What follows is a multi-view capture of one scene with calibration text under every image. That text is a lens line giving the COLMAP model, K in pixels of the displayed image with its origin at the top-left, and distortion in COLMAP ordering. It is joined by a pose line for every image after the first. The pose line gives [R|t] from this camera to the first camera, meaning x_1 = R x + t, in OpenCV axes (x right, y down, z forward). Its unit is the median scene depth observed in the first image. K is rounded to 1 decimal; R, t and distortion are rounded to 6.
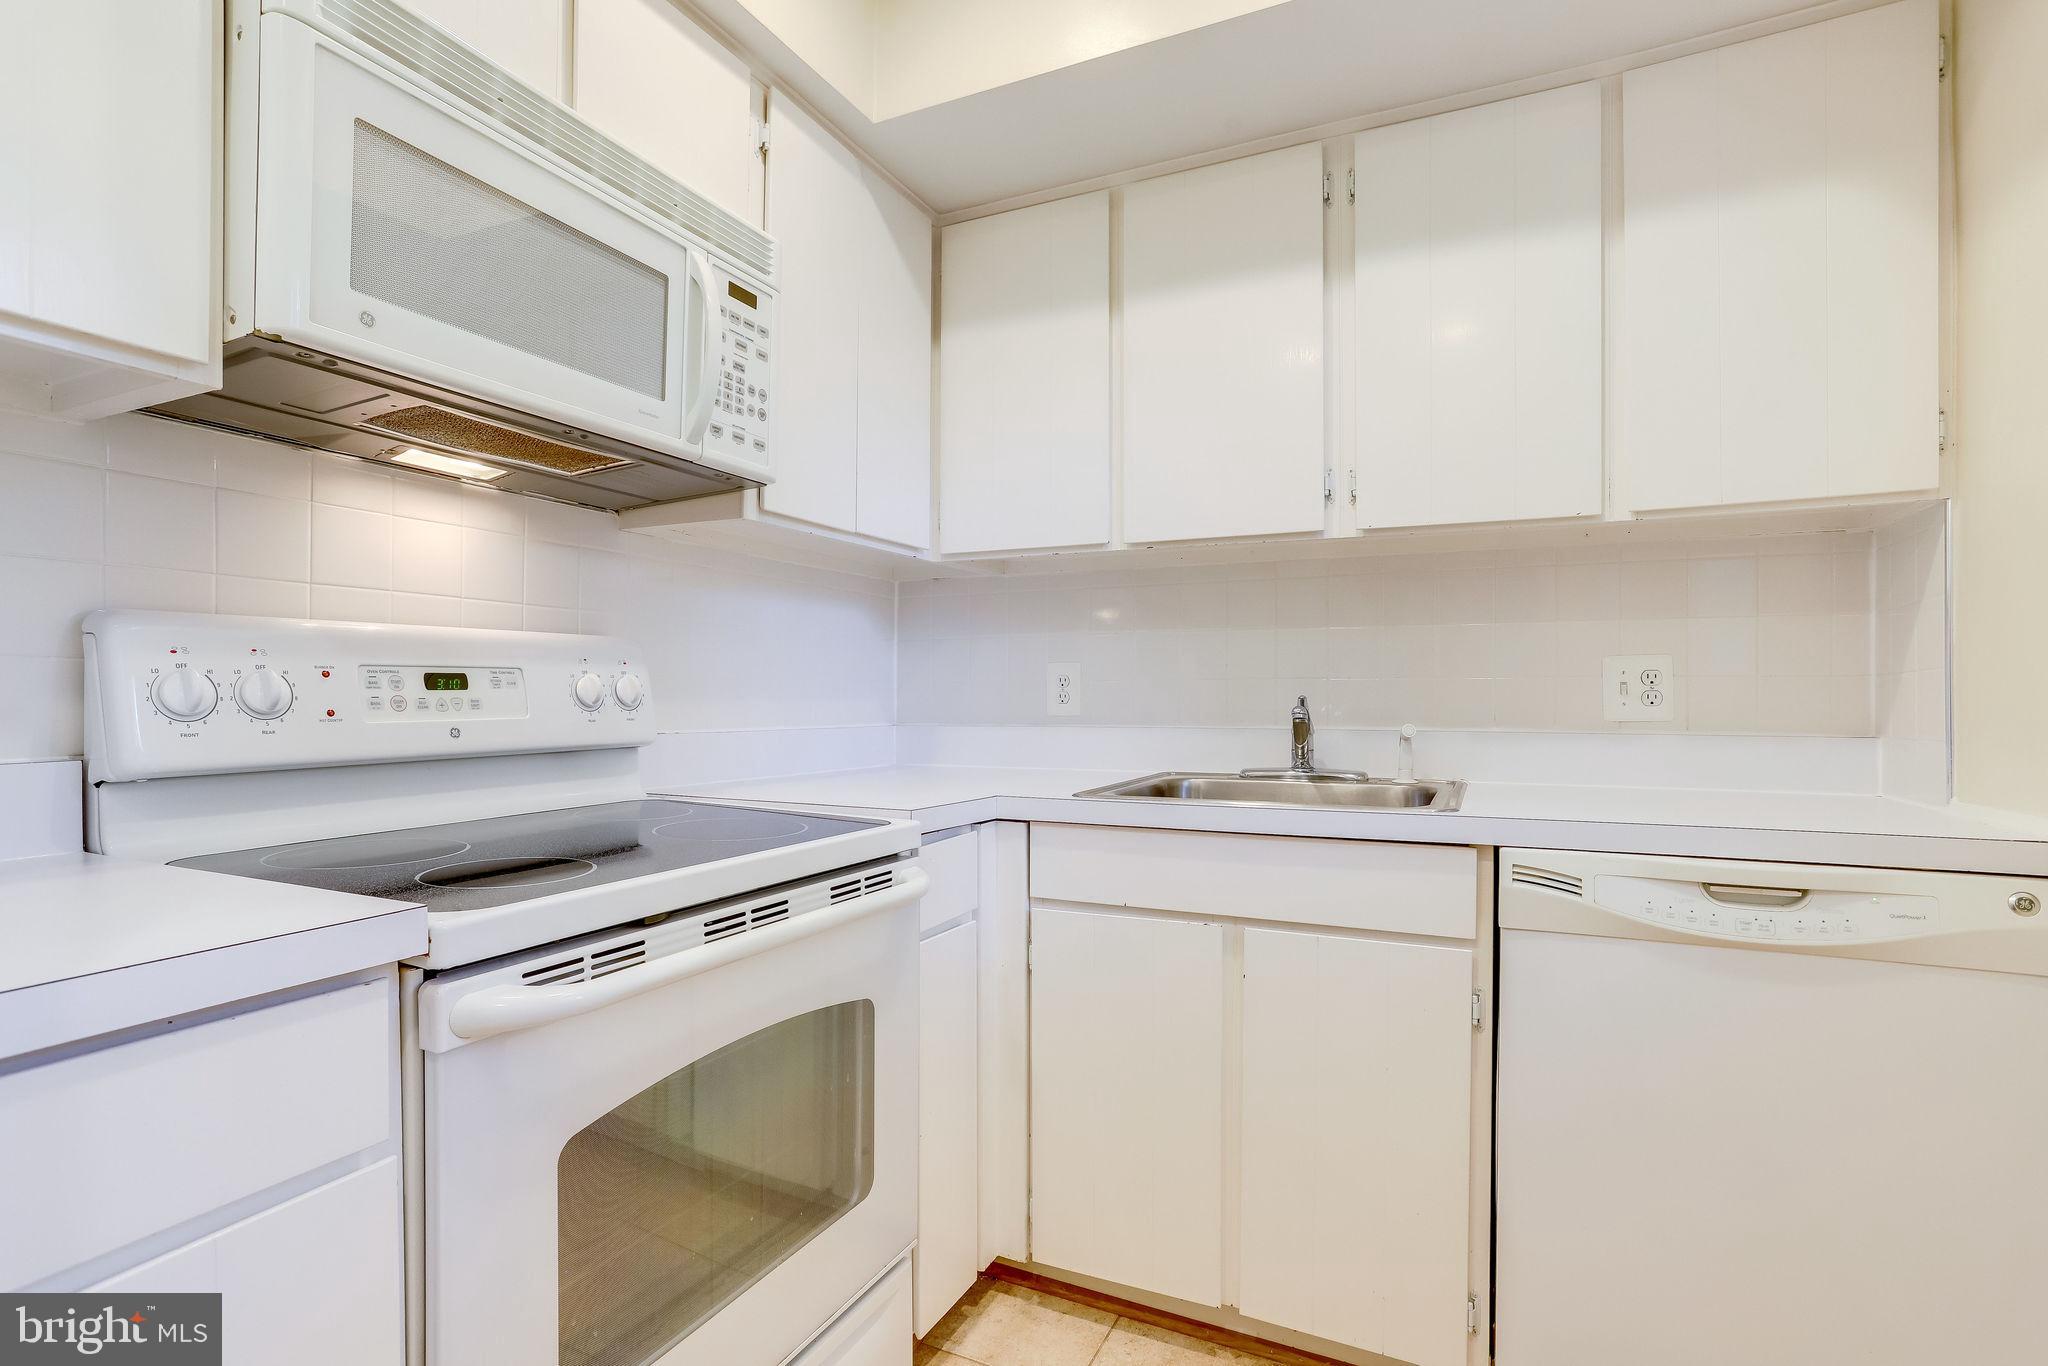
lens RADIAL K [[995.0, 0, 1030.9], [0, 995.0, 702.4], [0, 0, 1]] dist [-0.050356, 0.025694]
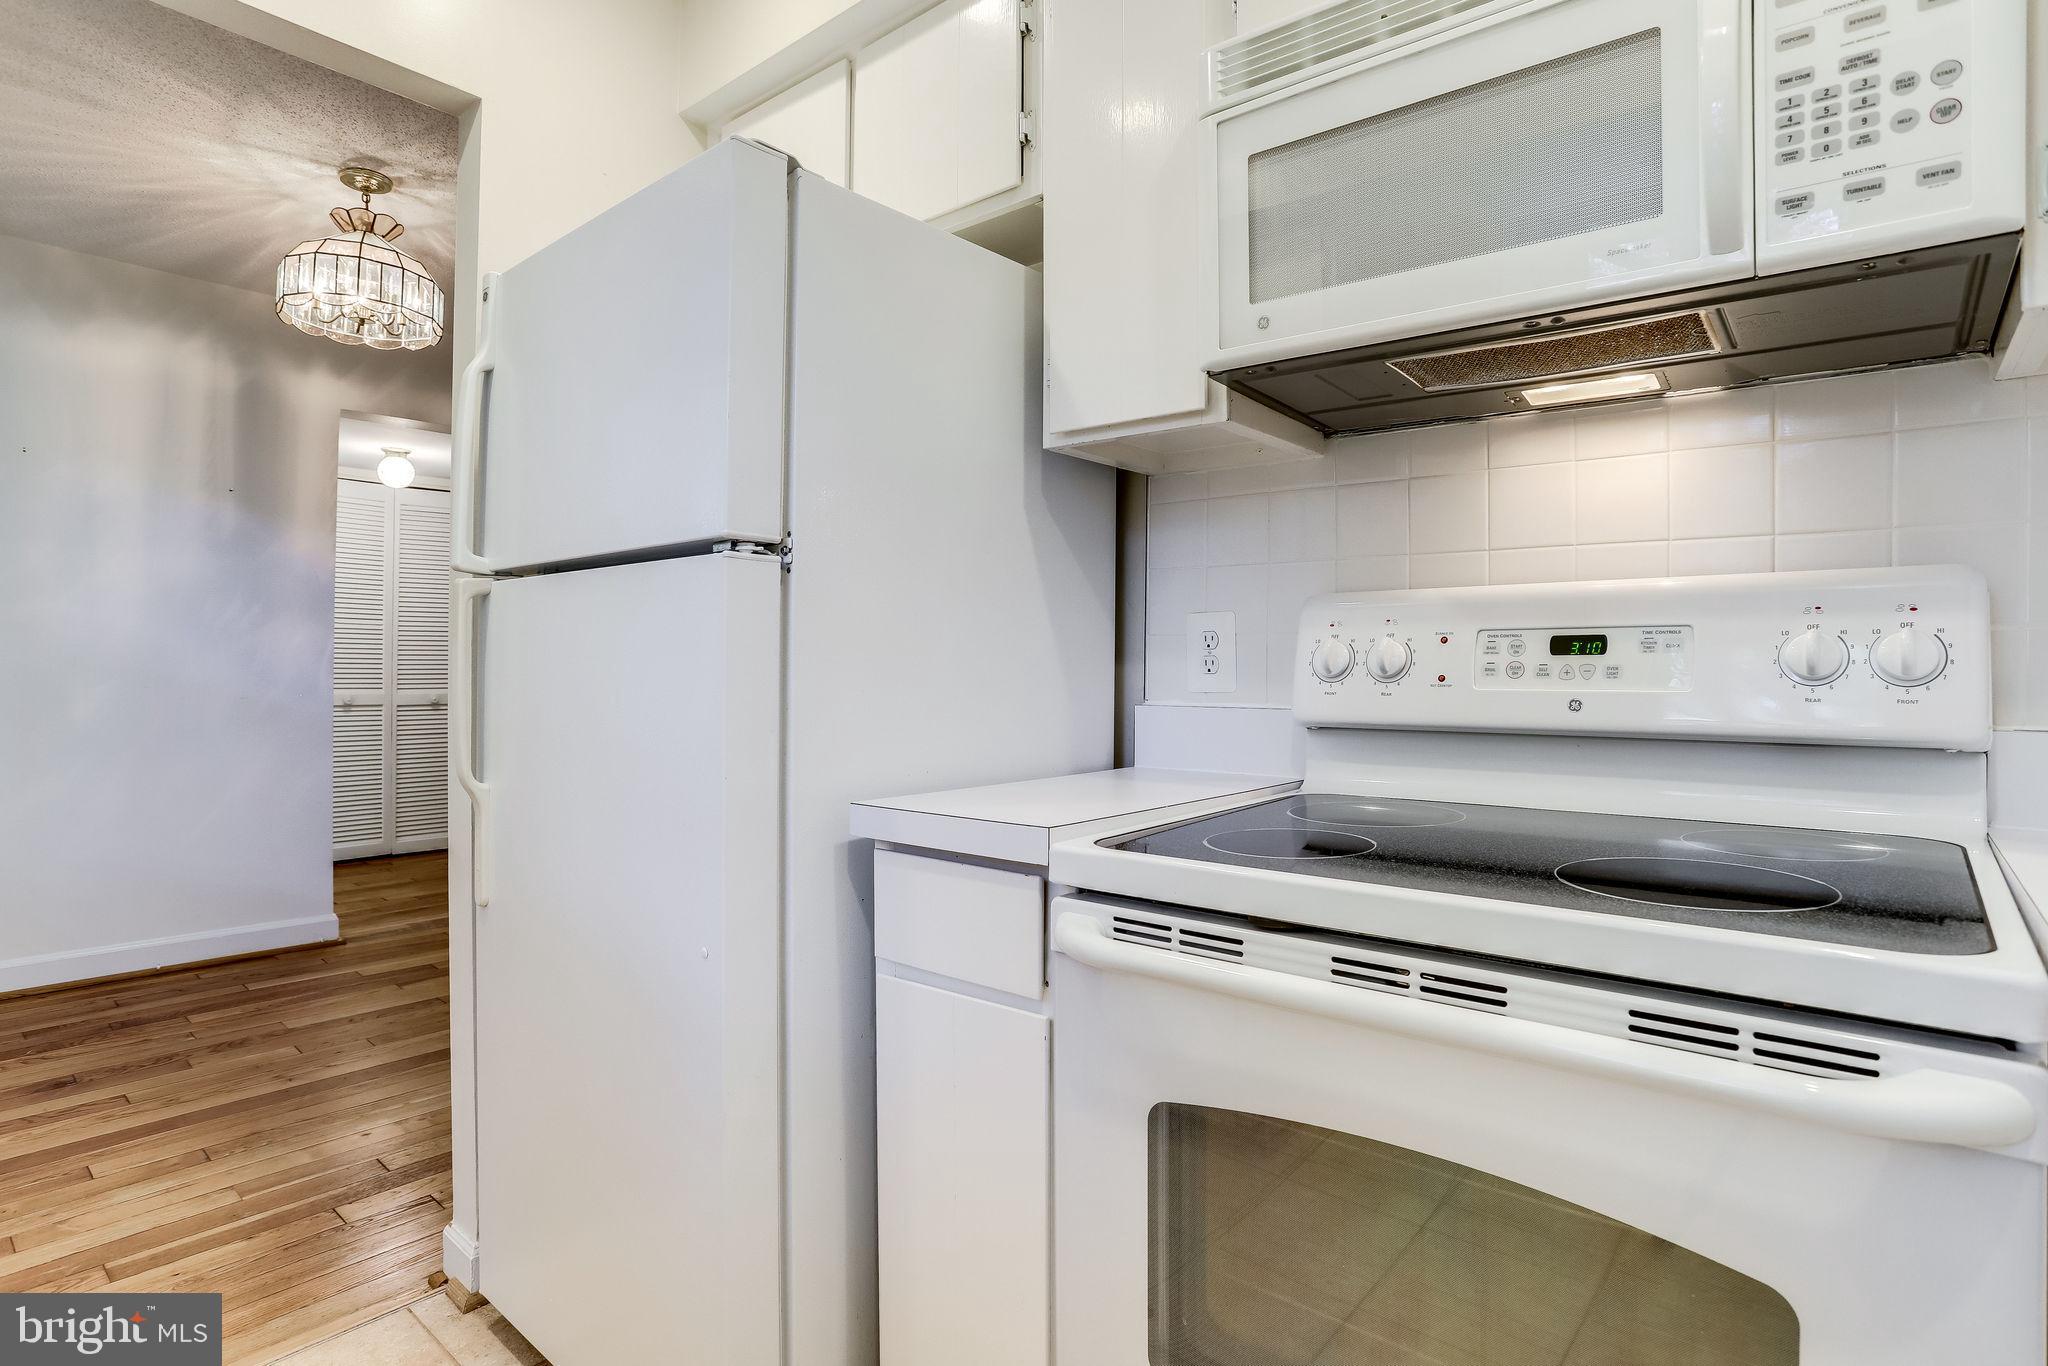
lens RADIAL K [[1071.2, 0, 997.1], [0, 1071.2, 686.7], [0, 0, 1]] dist [-0.042771, 0.017281]
pose [[-0.255655, 0.027380, -0.966380, 0.425632], [-0.003454, 0.999567, 0.029234, -0.010214], [0.966762, 0.010812, -0.255450, 0.748886]]
